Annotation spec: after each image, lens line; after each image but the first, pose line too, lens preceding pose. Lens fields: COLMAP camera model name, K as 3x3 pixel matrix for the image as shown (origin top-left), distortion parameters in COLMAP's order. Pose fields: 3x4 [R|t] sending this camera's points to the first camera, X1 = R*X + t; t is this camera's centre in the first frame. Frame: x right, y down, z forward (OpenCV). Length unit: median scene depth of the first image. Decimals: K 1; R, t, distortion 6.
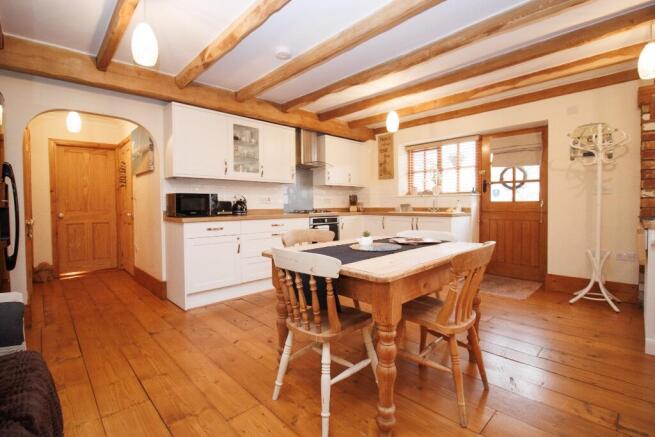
lens RADIAL K [[301.2, 0, 329.0], [0, 301.2, 212.1], [0, 0, 1]] dist [-0.000551, -0.012167]
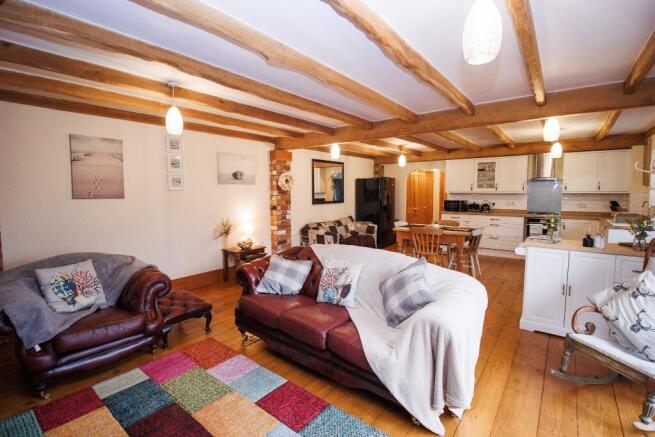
lens RADIAL K [[327.1, 0, 327.5], [0, 327.1, 218.5], [0, 0, 1]] dist [0.017183, -0.000660]
pose [[0.167692, 0.094611, -0.981289, 1.382263], [-0.024078, 0.995480, 0.091865, -0.102931], [0.985545, 0.008223, 0.169212, -0.226091]]
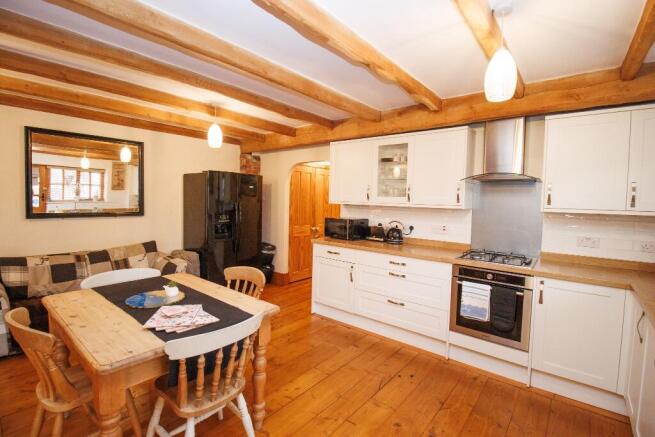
lens RADIAL K [[301.2, 0, 329.0], [0, 301.2, 212.1], [0, 0, 1]] dist [-0.000551, -0.012167]
pose [[0.116950, 0.052783, -0.991734, 0.543936], [-0.052428, 0.997522, 0.046909, -0.110841], [0.991753, 0.046509, 0.119428, 0.665401]]
